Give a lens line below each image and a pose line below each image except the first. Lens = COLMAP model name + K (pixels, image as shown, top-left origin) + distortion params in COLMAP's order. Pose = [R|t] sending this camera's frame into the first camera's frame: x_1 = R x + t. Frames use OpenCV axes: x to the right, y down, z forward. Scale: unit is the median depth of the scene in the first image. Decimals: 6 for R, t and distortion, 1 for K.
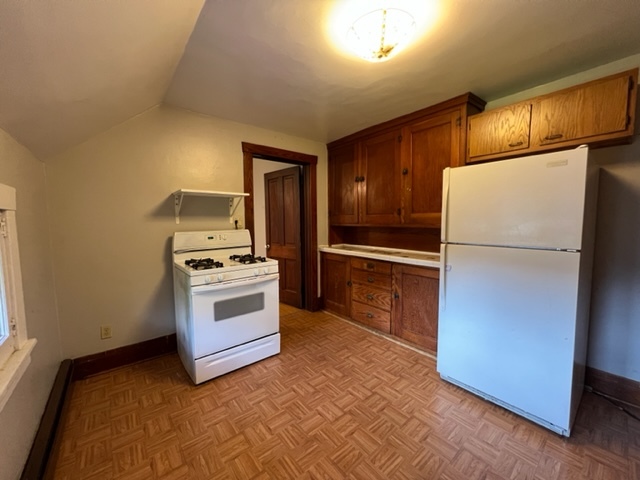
lens RADIAL K [[256.2, 0, 319.1], [0, 256.2, 239.4], [0, 0, 1]] dist [0.000766, 0.000103]
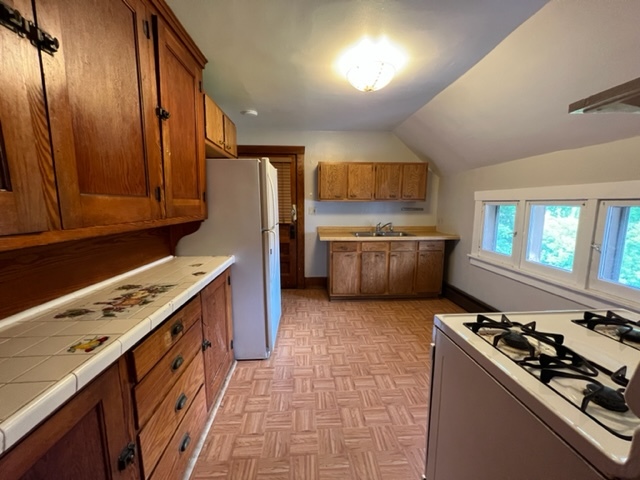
lens RADIAL K [[256.2, 0, 318.1], [0, 256.2, 238.6], [0, 0, 1]] dist [0.000766, 0.000103]
pose [[-0.806374, -0.070814, 0.587151, -0.243783], [0.050253, 0.981010, 0.187332, -0.116480], [-0.589267, 0.180566, -0.787503, 1.416882]]
